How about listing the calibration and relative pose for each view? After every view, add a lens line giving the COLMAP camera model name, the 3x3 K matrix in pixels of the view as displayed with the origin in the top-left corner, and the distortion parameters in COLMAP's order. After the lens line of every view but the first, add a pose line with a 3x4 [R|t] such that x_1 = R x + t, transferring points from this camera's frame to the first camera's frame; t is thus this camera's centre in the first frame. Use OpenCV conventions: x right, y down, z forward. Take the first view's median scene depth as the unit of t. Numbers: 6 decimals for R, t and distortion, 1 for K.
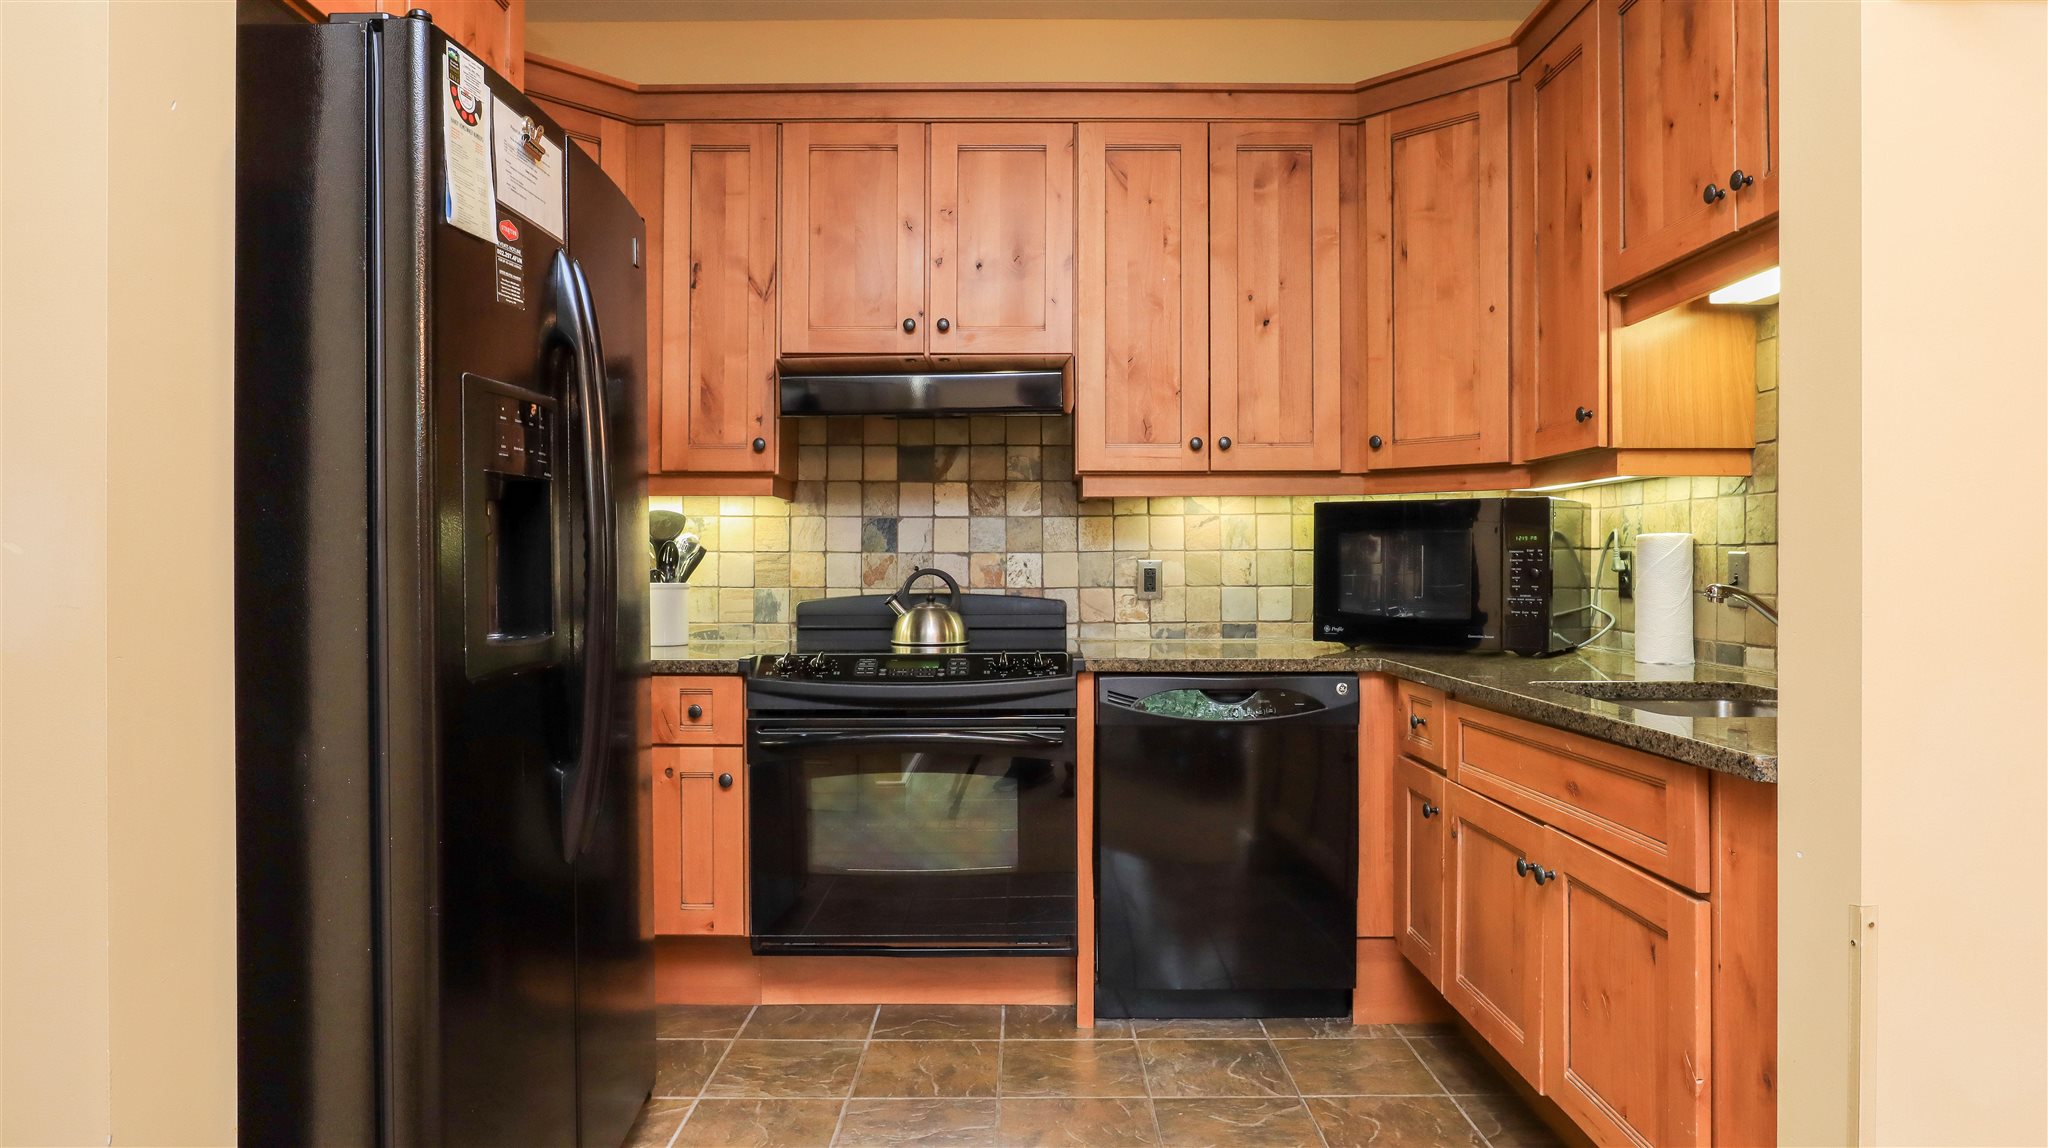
lens RADIAL K [[1188.0, 0, 1000.7], [0, 1188.0, 554.0], [0, 0, 1]] dist [-0.034057, 0.021509]
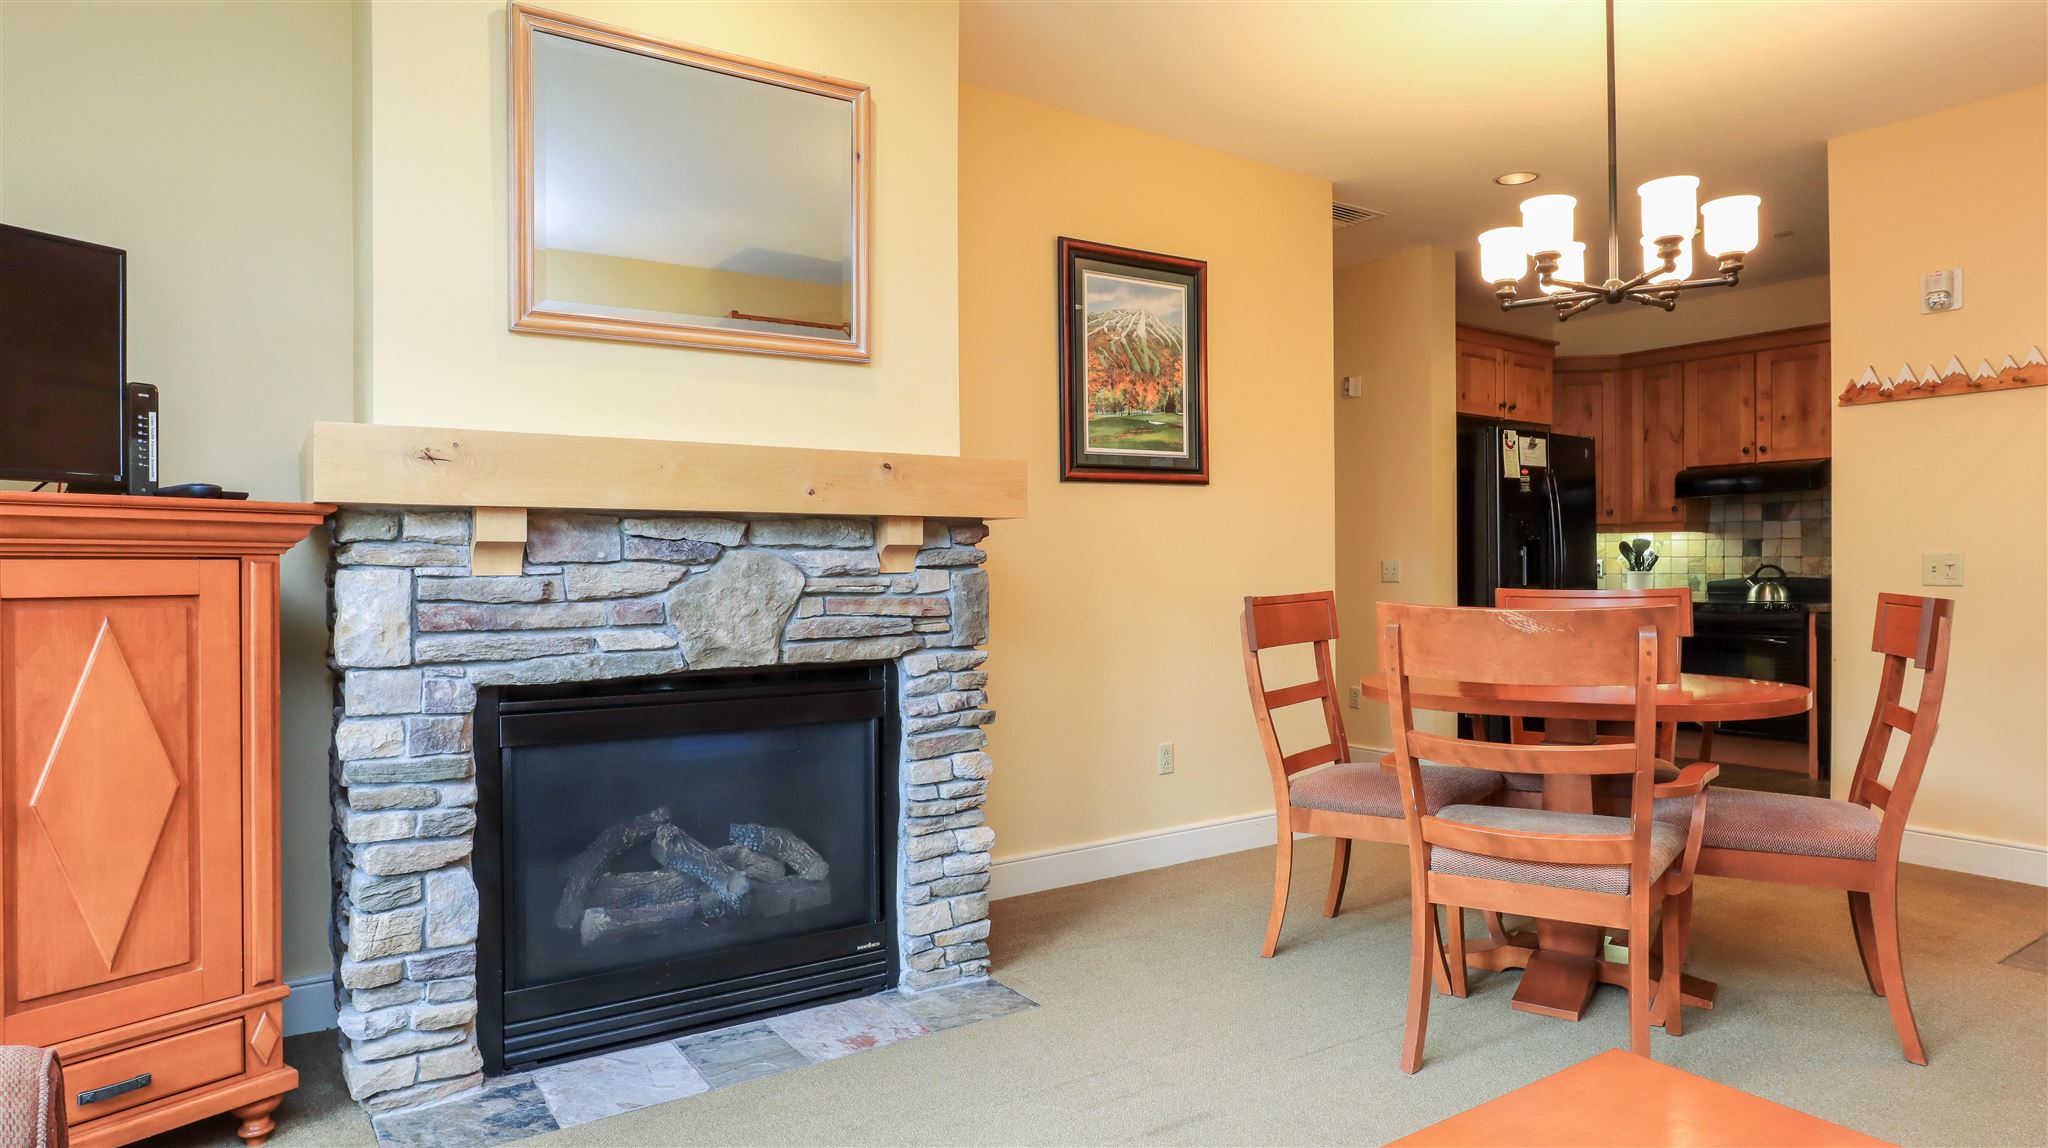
lens RADIAL K [[1188.0, 0, 1028.8], [0, 1188.0, 576.0], [0, 0, 1]] dist [-0.034057, 0.021509]
pose [[0.579288, 0.003066, -0.815117, 0.893285], [0.012953, 0.999832, 0.012966, -0.011501], [0.815020, -0.018069, 0.579151, -1.263999]]
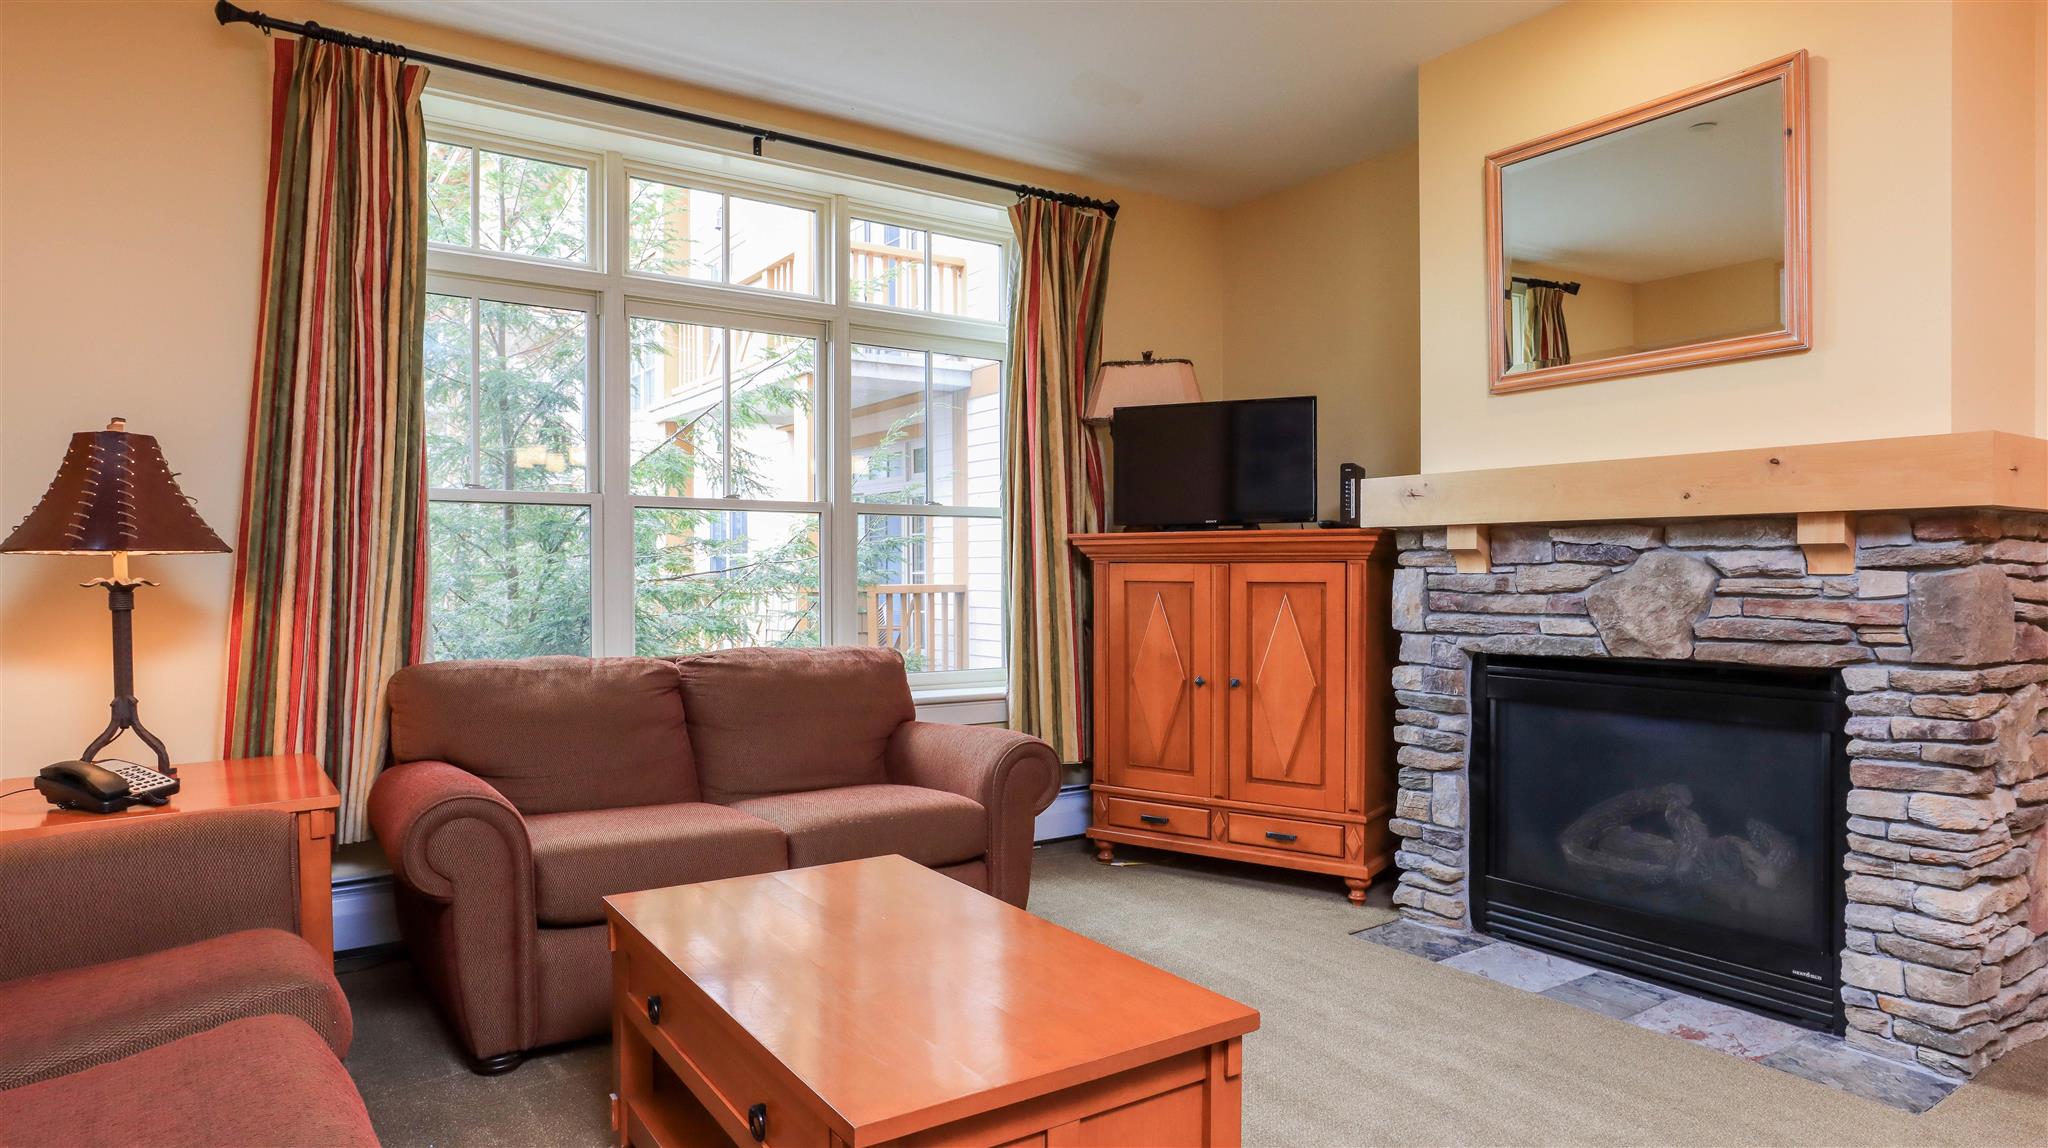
lens RADIAL K [[1188.0, 0, 1040.6], [0, 1188.0, 584.7], [0, 0, 1]] dist [-0.034057, 0.021509]
pose [[-0.810094, 0.009097, -0.586230, 1.026740], [0.007527, 0.999959, 0.005116, -0.003854], [0.586252, -0.000268, -0.810129, -0.410579]]
